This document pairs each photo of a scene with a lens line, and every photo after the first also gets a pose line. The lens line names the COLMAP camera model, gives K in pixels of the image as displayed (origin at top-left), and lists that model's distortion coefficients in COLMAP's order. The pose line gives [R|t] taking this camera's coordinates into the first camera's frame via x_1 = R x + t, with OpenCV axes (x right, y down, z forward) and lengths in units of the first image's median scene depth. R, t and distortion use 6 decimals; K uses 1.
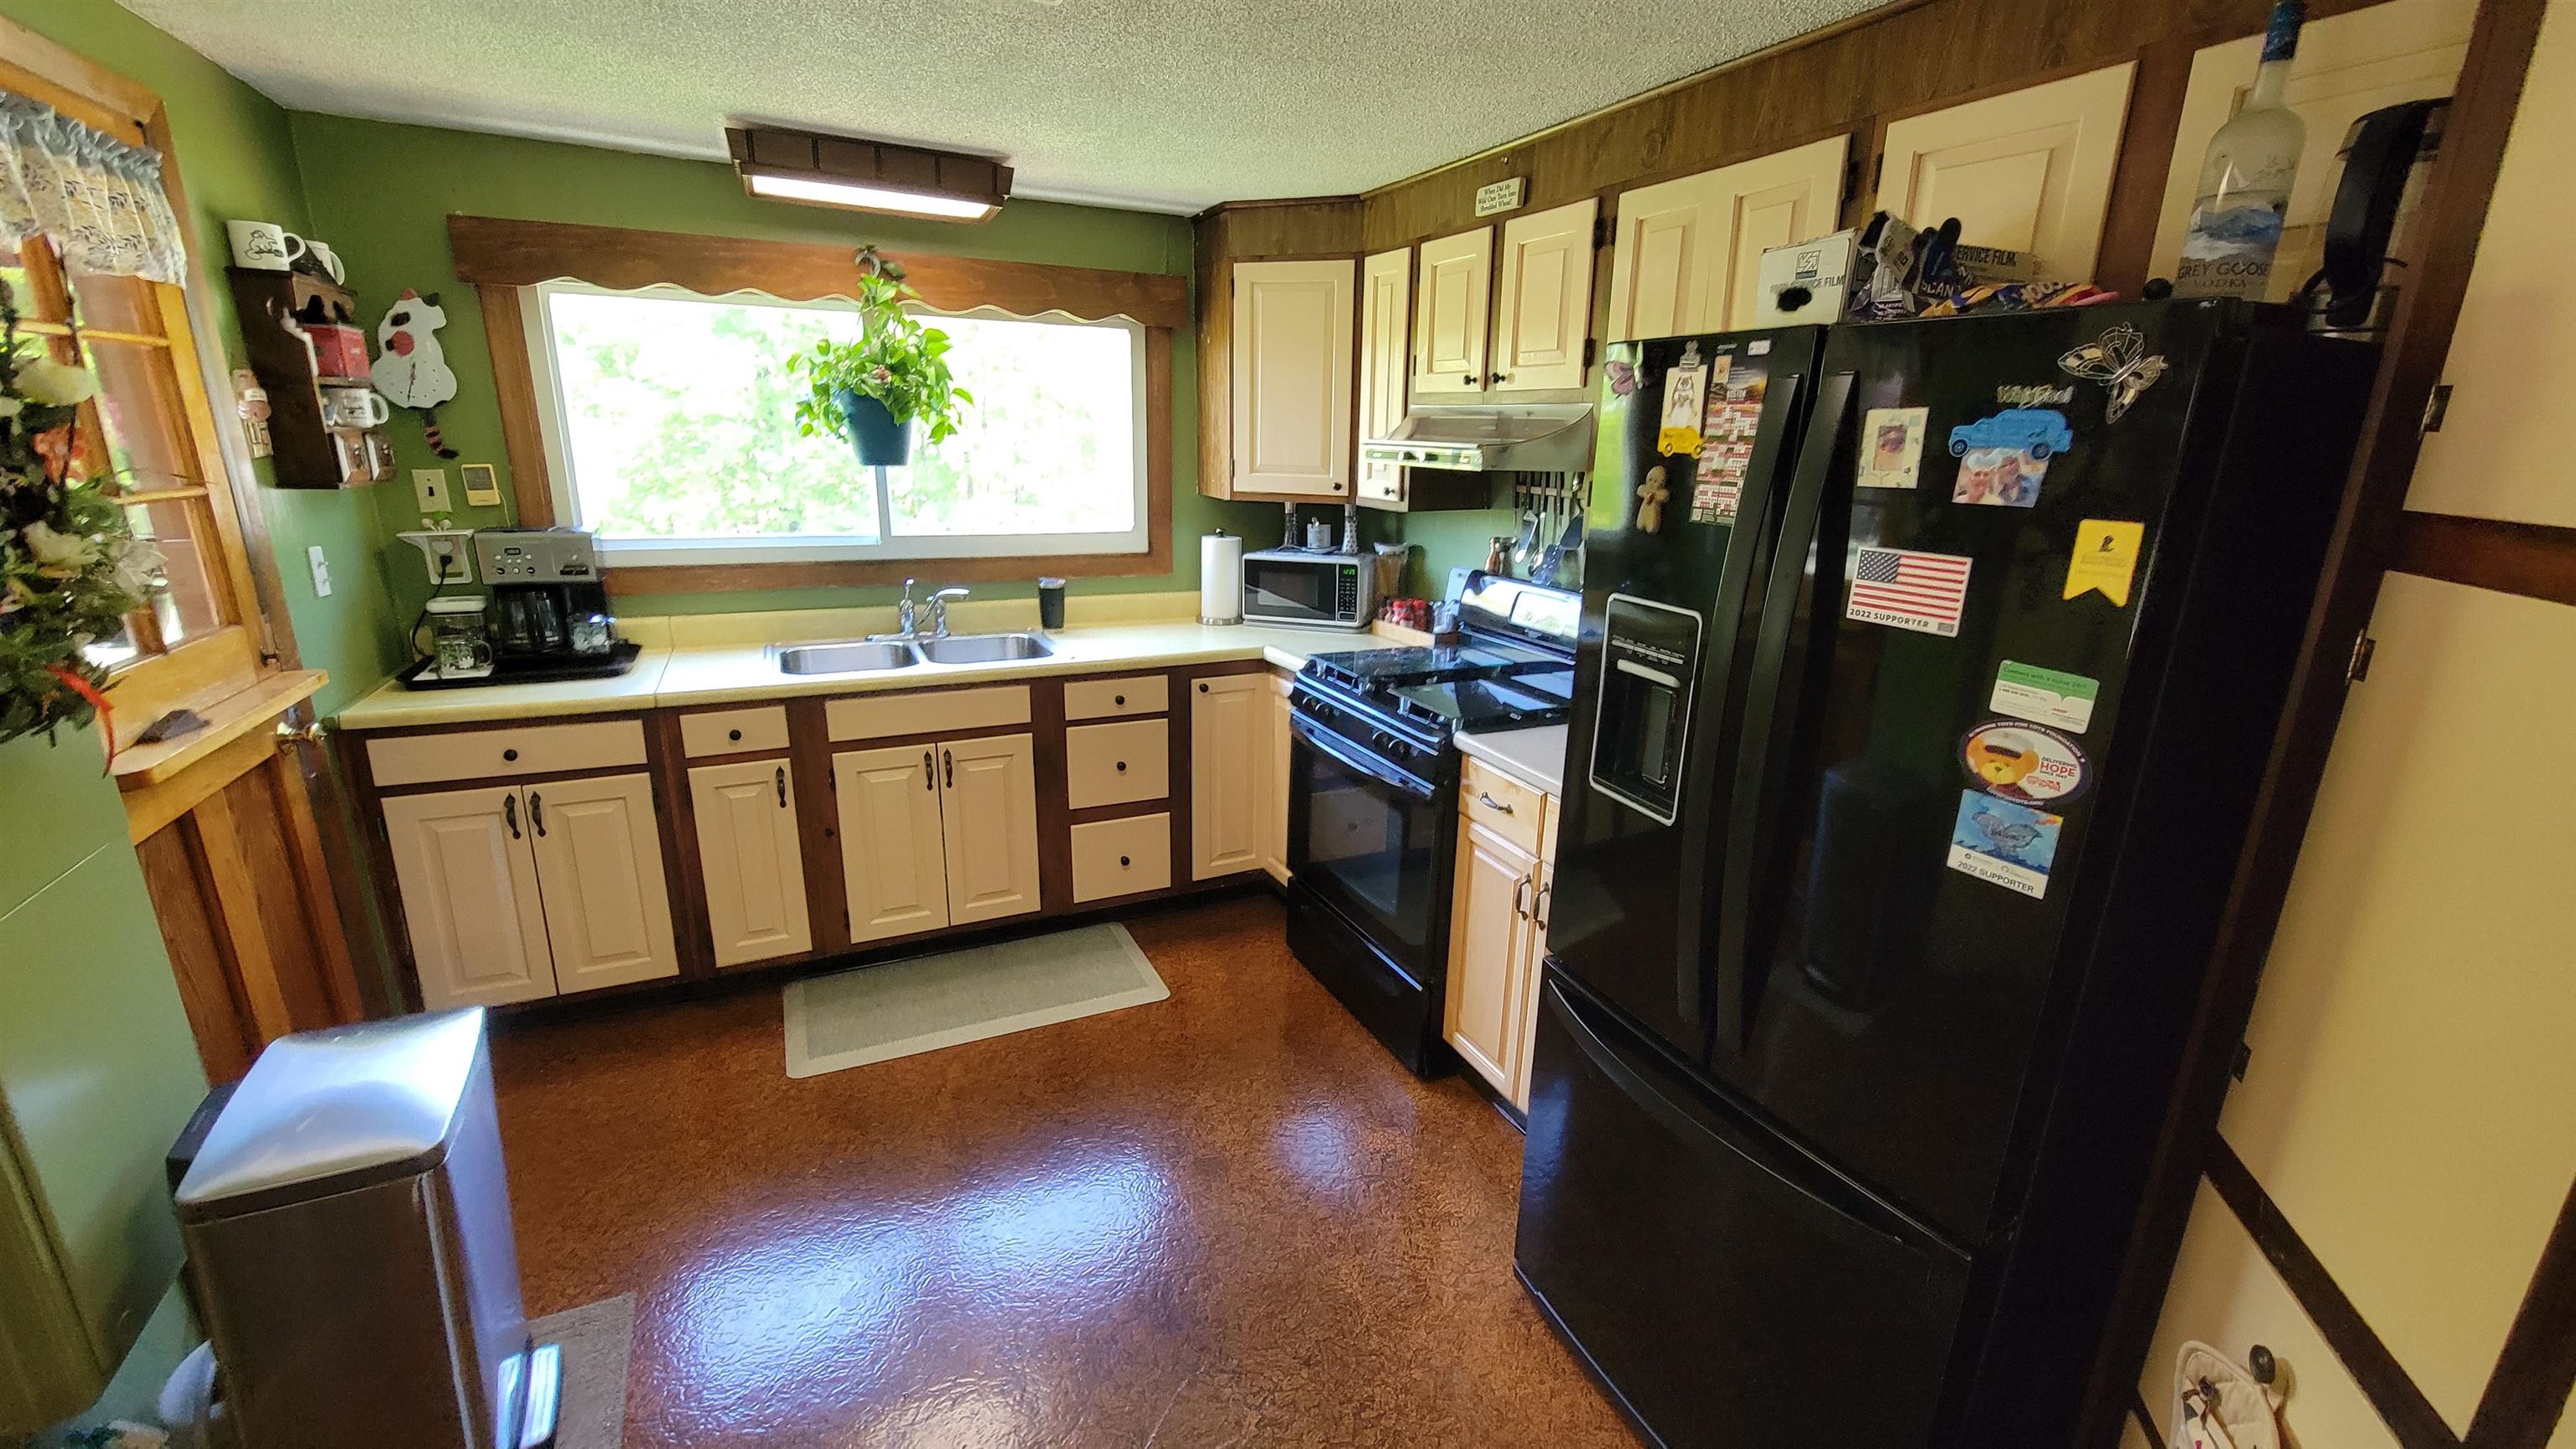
lens RADIAL K [[1055.9, 0, 1281.7], [0, 1055.9, 727.8], [0, 0, 1]] dist [-0.004265, -0.000411]
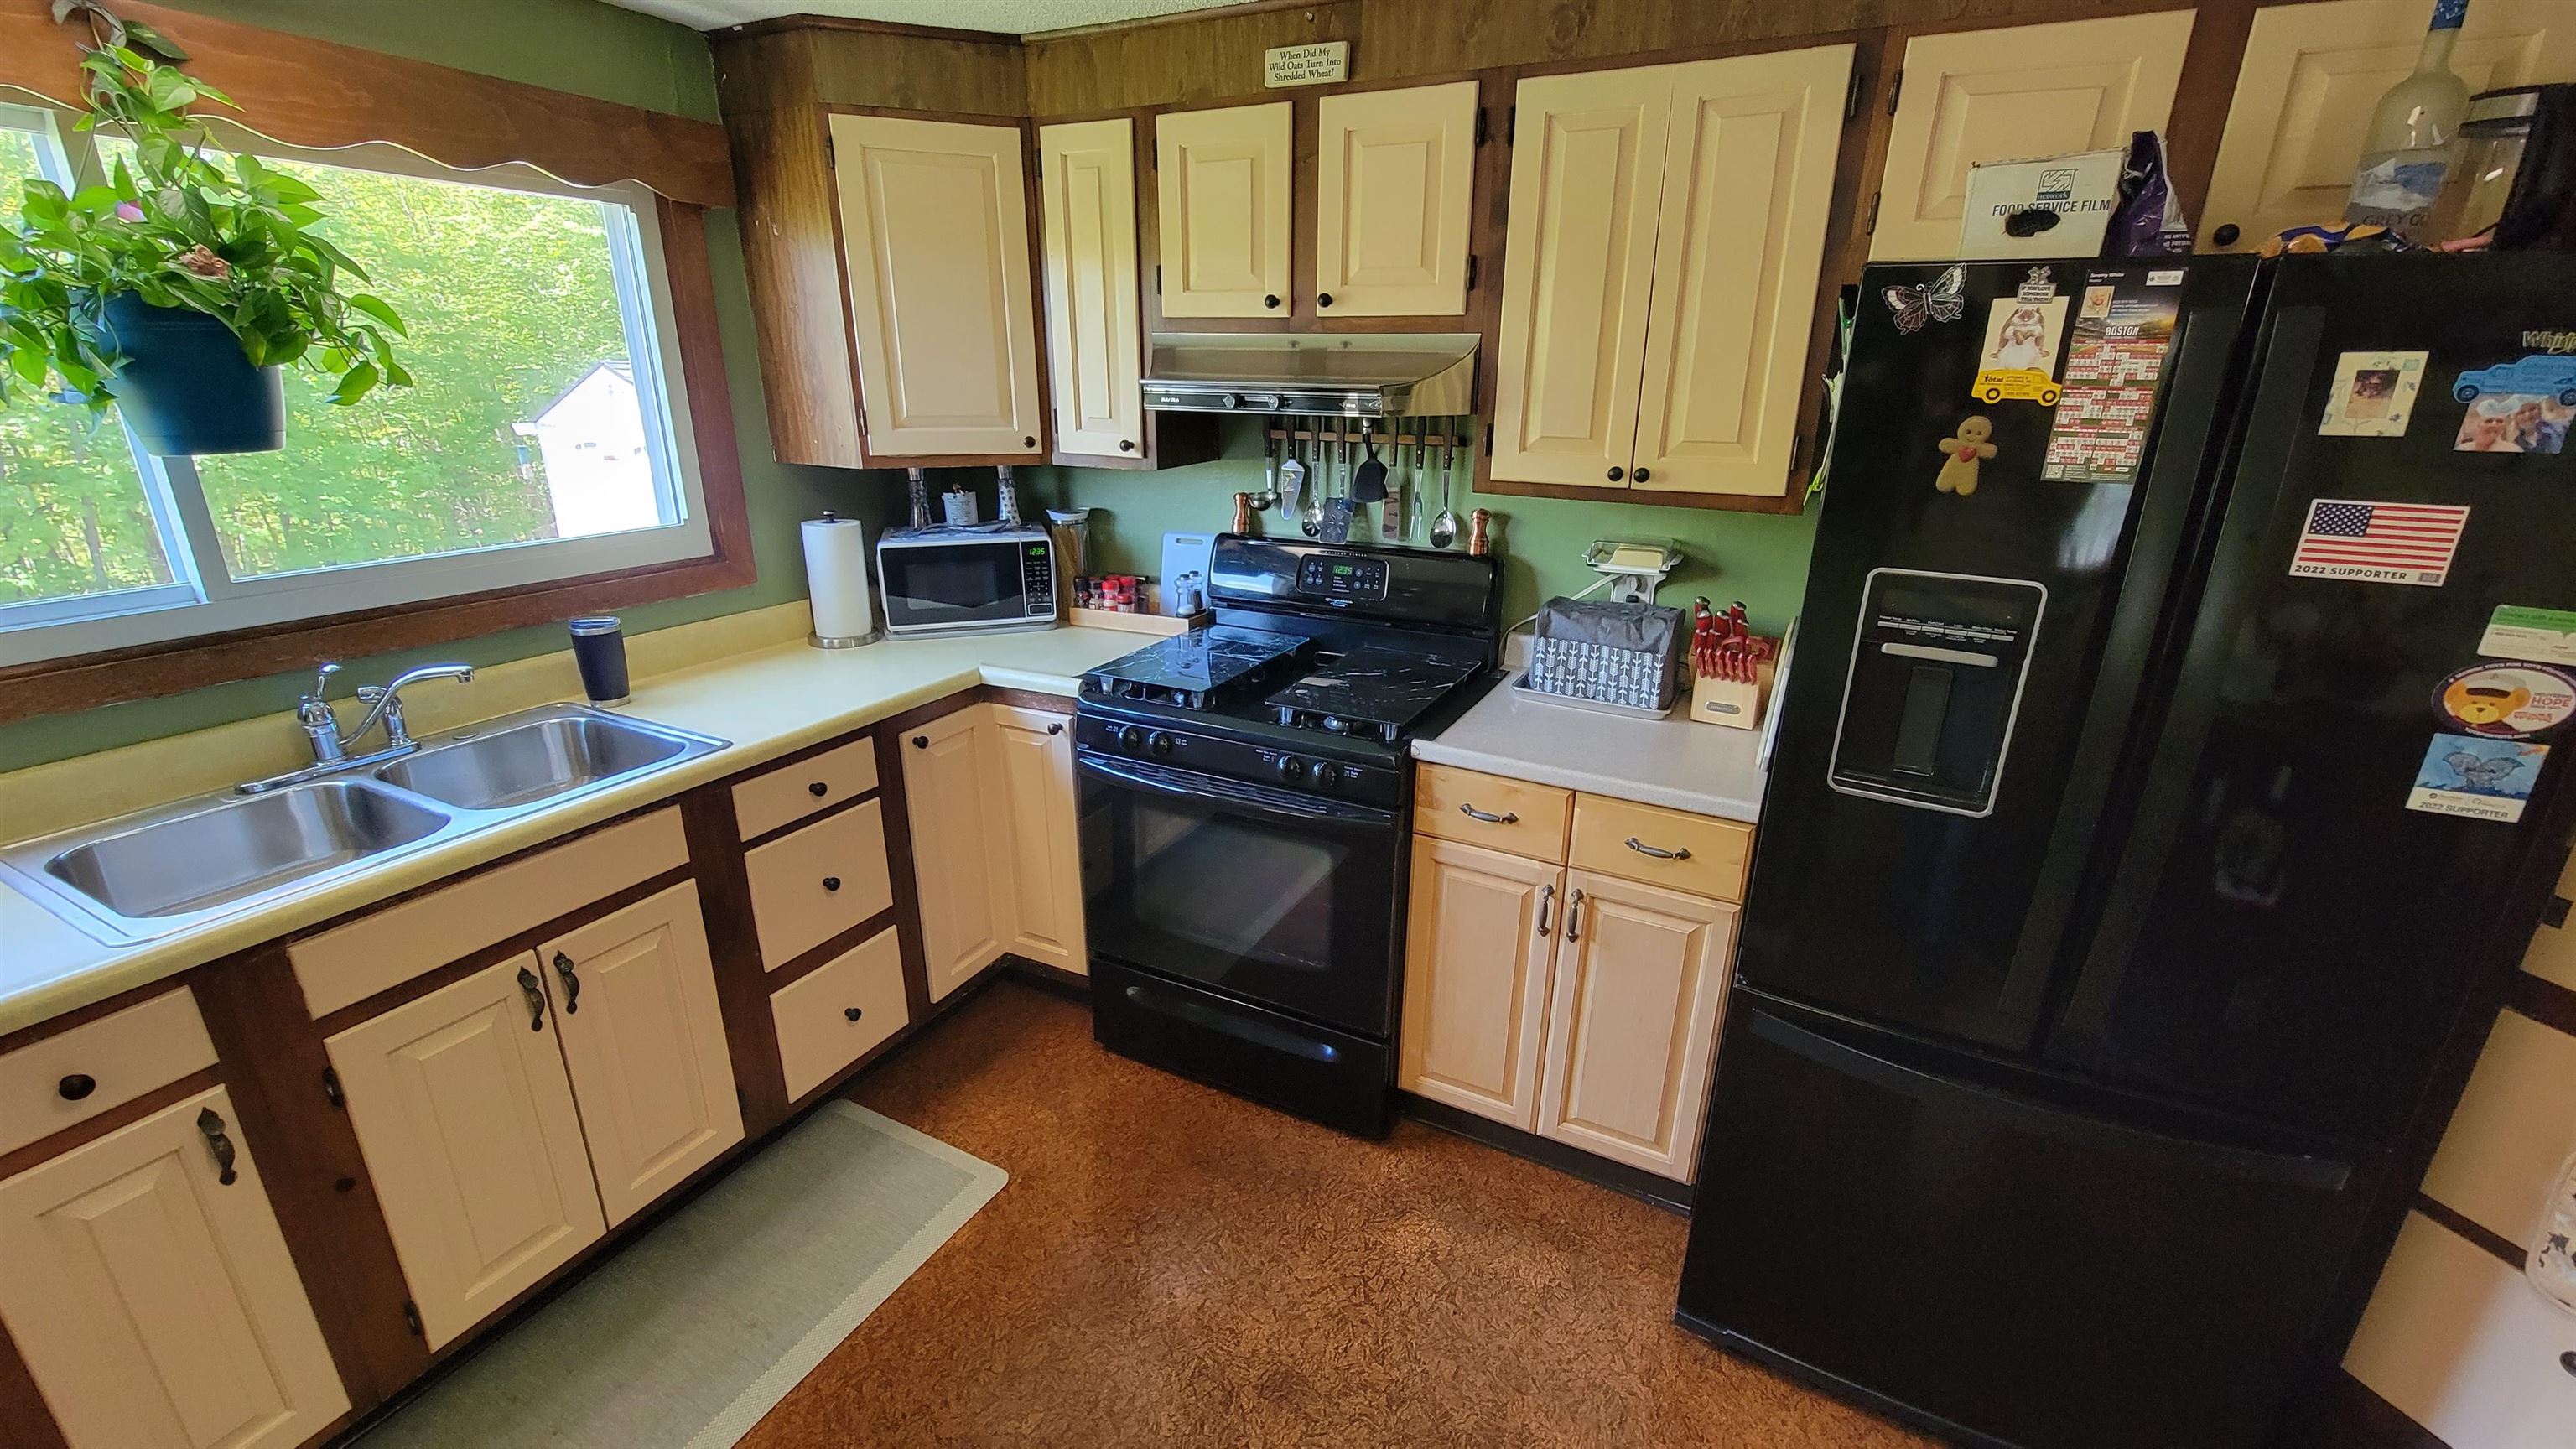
lens RADIAL K [[1055.9, 0, 1287.1], [0, 1055.9, 729.7], [0, 0, 1]] dist [-0.004265, -0.000411]
pose [[0.791757, -0.211457, 0.573067, -0.317682], [0.171847, 0.977387, 0.123221, -0.102075], [-0.586164, 0.000919, 0.810192, 0.324314]]
